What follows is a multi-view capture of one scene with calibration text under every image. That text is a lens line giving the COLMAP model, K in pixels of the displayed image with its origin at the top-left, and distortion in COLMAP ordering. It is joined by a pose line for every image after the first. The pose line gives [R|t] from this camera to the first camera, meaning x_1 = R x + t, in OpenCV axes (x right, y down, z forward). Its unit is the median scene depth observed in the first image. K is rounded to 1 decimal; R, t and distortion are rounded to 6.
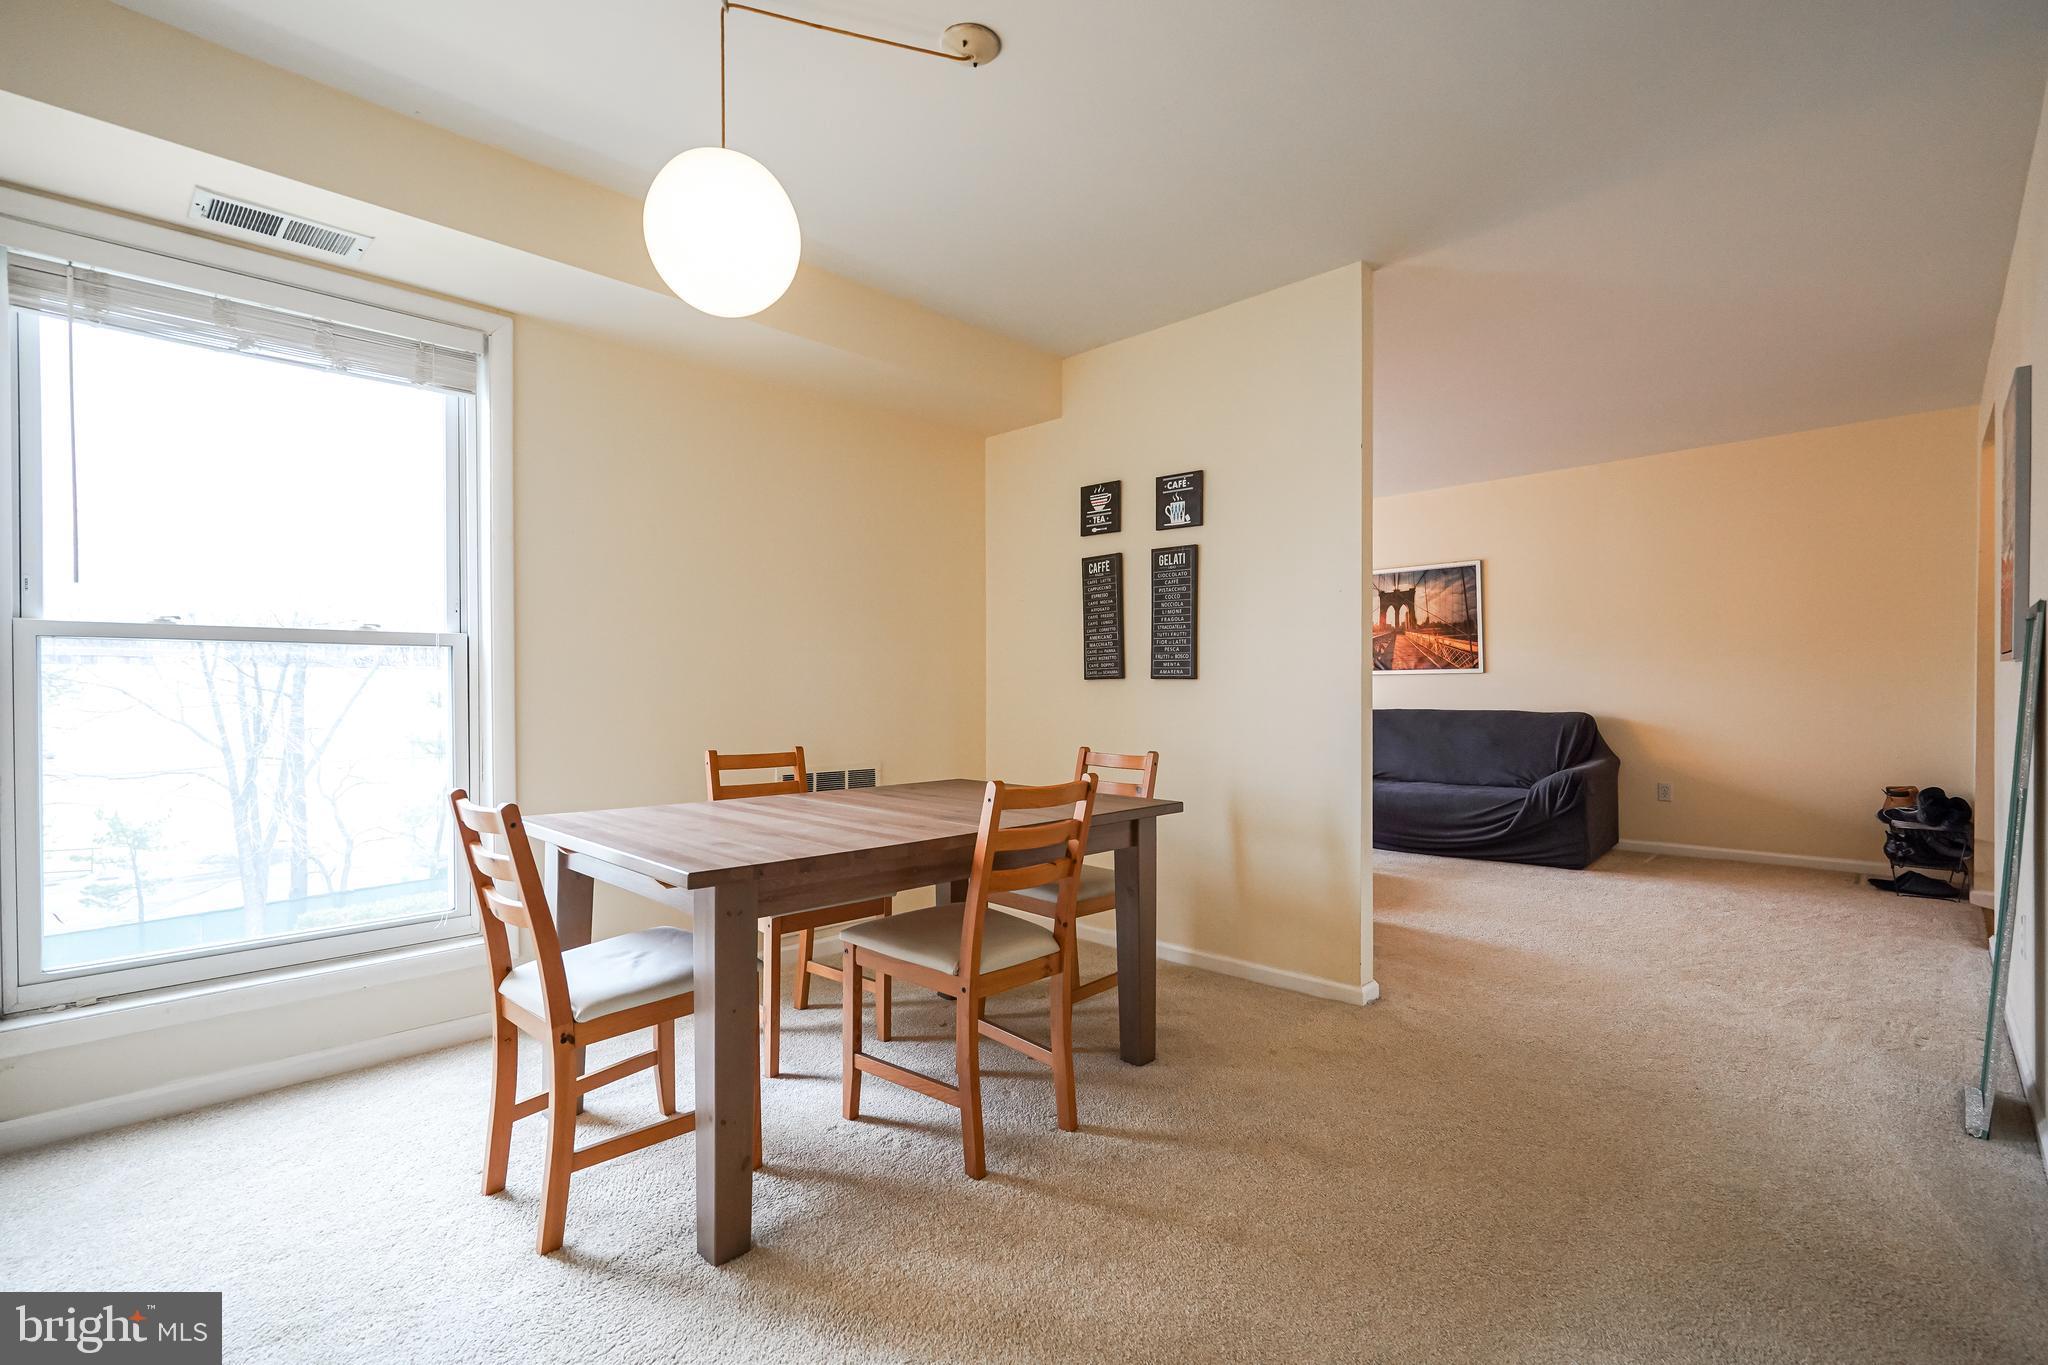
lens RADIAL K [[936.0, 0, 1023.1], [0, 936.0, 692.0], [0, 0, 1]] dist [0.000248, 0.000066]
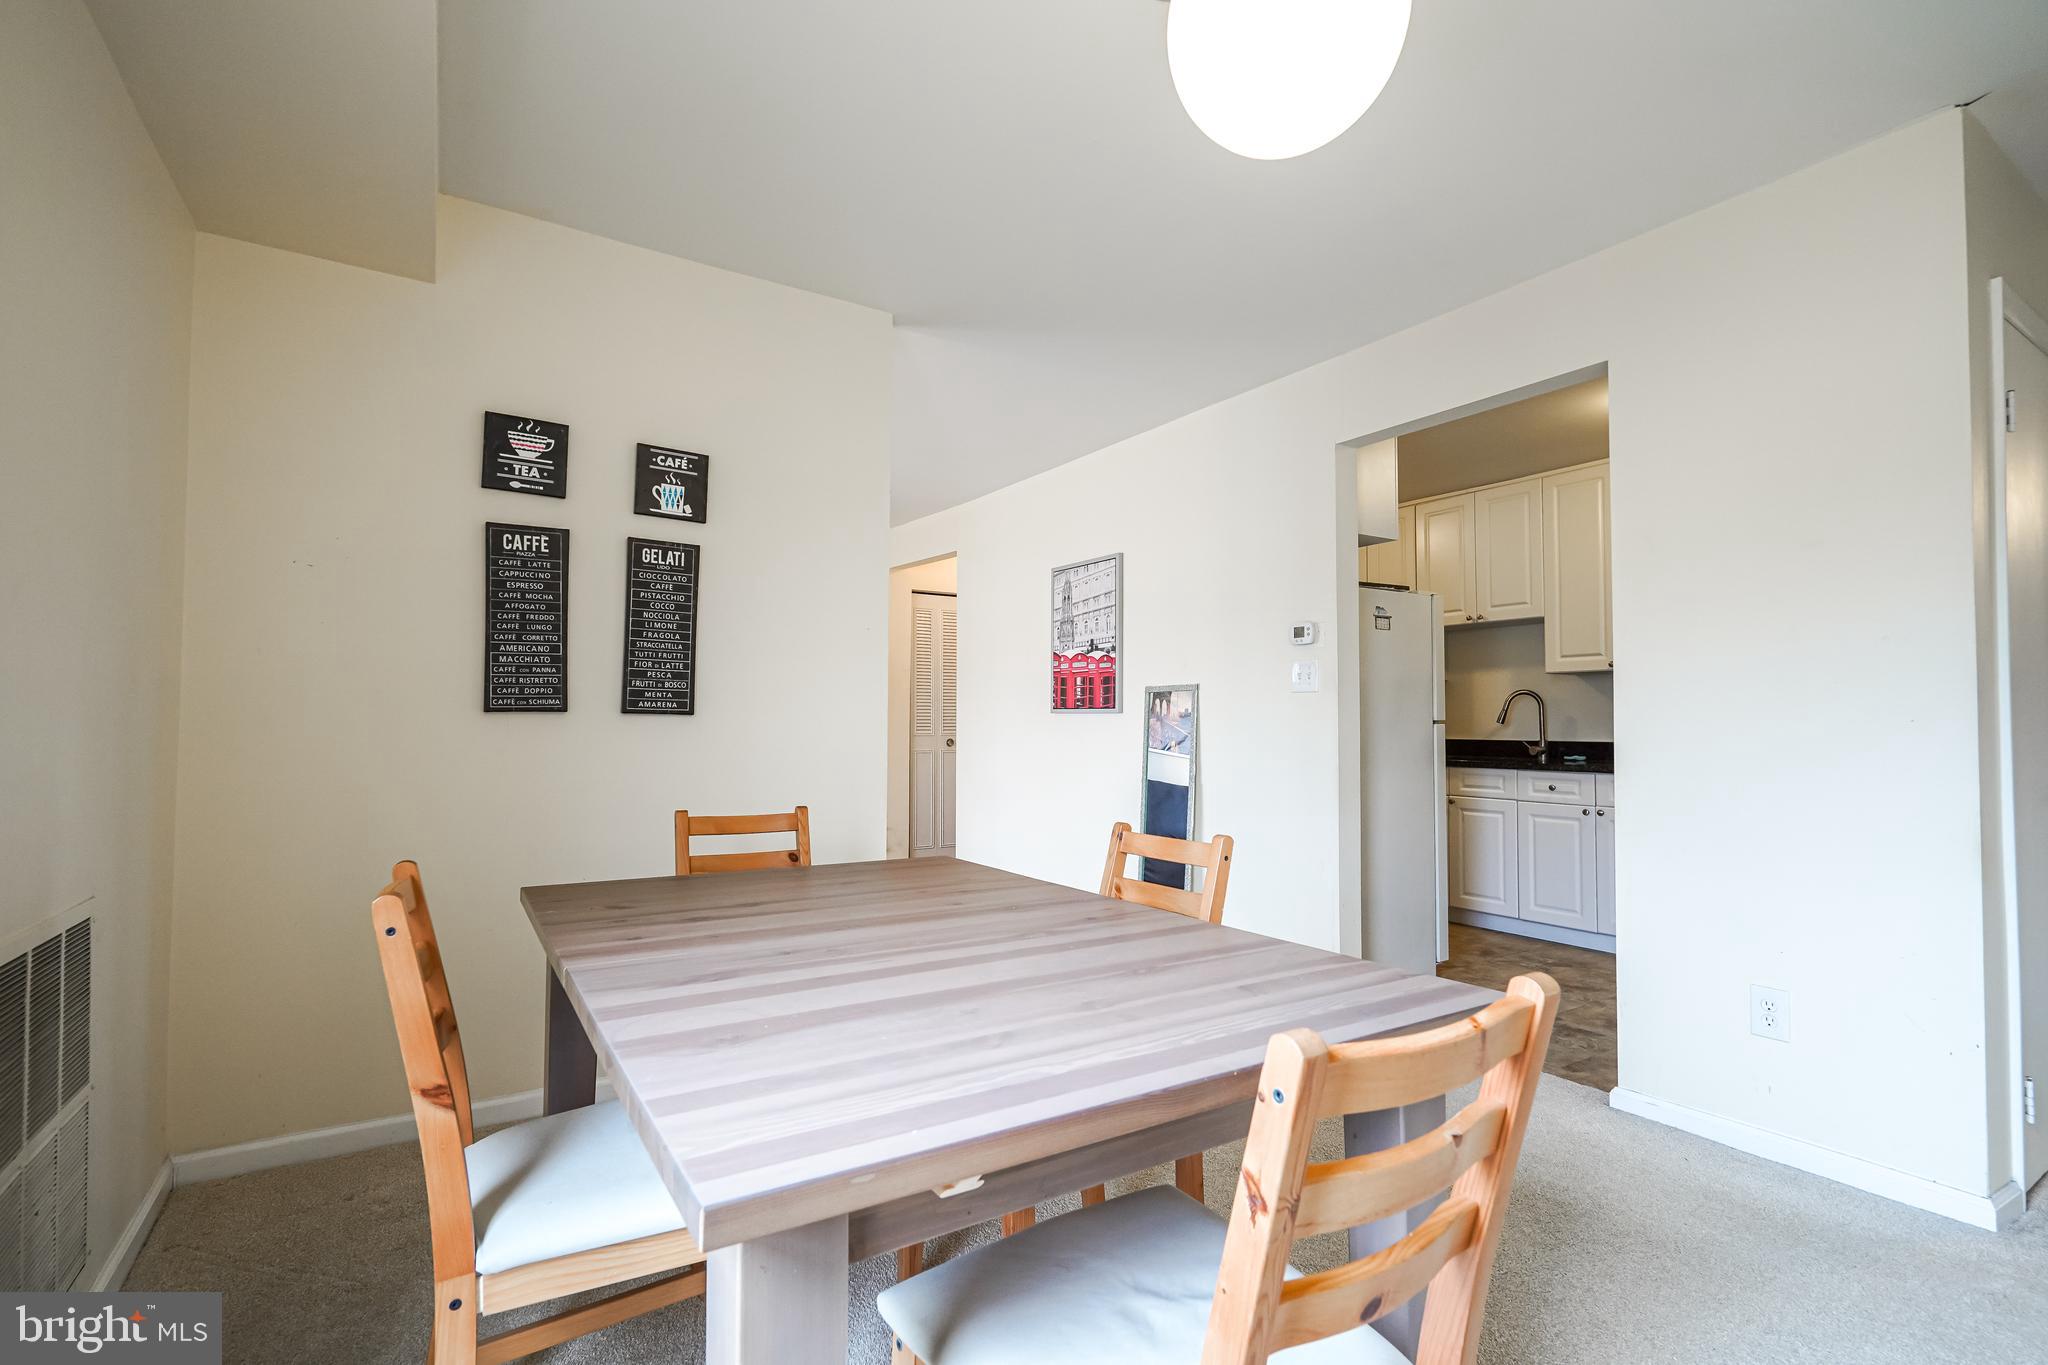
lens RADIAL K [[936.0, 0, 1022.3], [0, 936.0, 693.1], [0, 0, 1]] dist [0.000248, 0.000066]
pose [[0.232262, 0.035021, 0.972023, -0.501958], [-0.004666, 0.999380, -0.034891, -0.005668], [-0.972642, 0.003568, 0.232282, 0.529259]]
